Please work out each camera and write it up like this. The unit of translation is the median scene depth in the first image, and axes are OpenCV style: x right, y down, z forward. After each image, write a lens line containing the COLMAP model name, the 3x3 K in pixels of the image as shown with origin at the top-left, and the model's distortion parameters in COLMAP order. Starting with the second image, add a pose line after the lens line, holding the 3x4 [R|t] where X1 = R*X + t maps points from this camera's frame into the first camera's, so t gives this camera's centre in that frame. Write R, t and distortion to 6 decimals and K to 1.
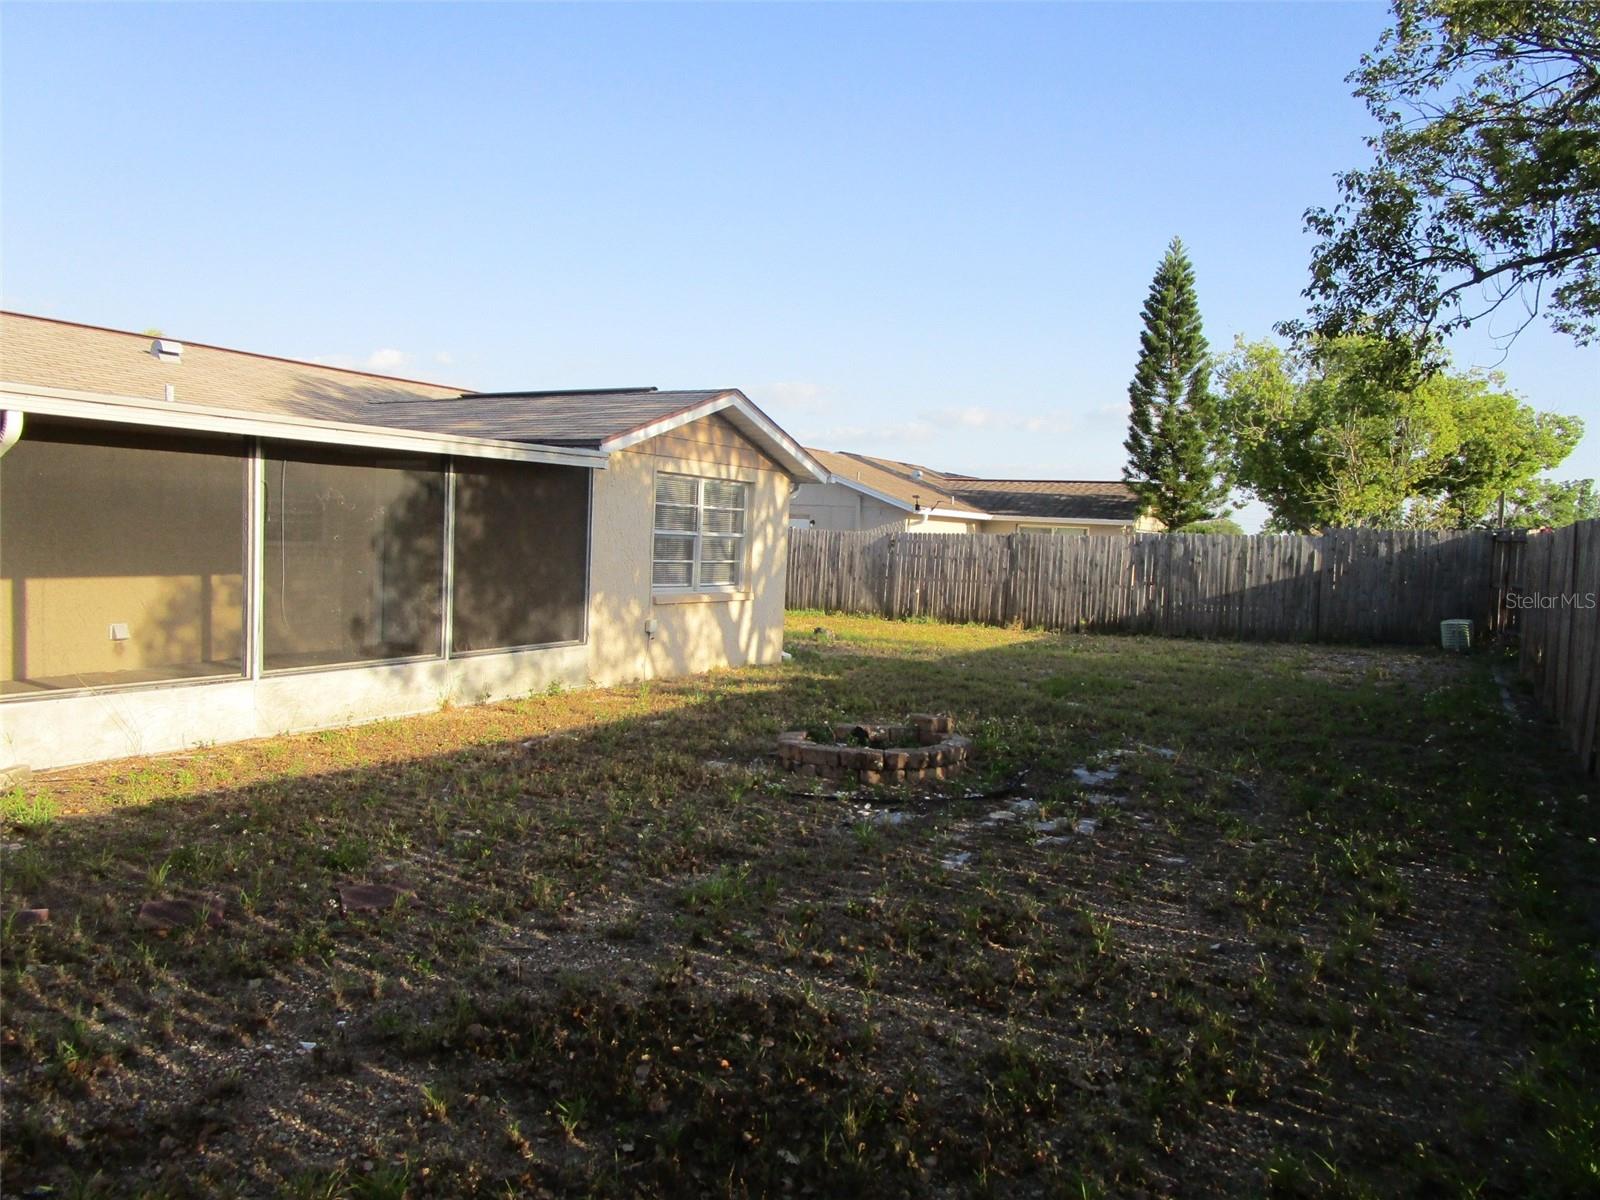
lens RADIAL K [[1136.6, 0, 800.0], [0, 1136.6, 600.0], [0, 0, 1]] dist [-0.031148, 0.006028]
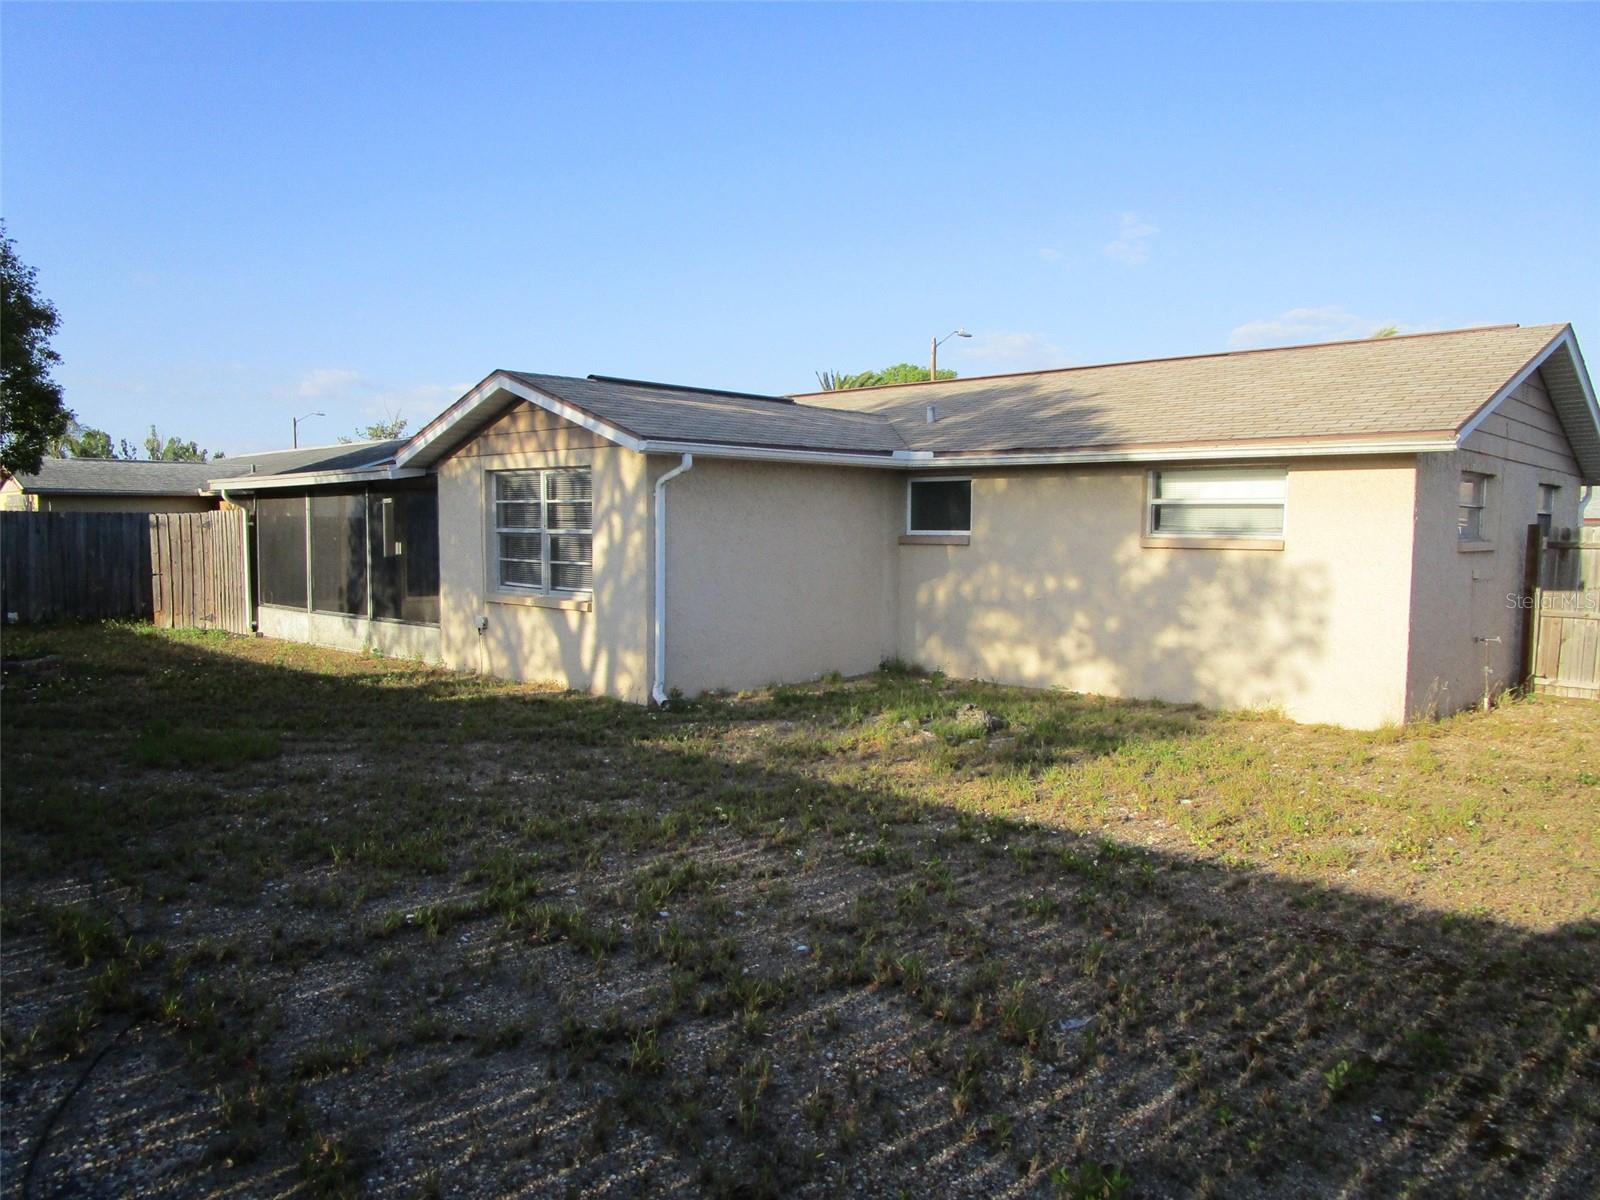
lens RADIAL K [[1136.6, 0, 800.0], [0, 1136.6, 600.0], [0, 0, 1]] dist [-0.031148, 0.006028]
pose [[-0.237270, 0.003273, -0.971438, 0.748631], [-0.079959, 0.996535, 0.022888, -0.039055], [0.968148, 0.083106, -0.236186, 1.414973]]
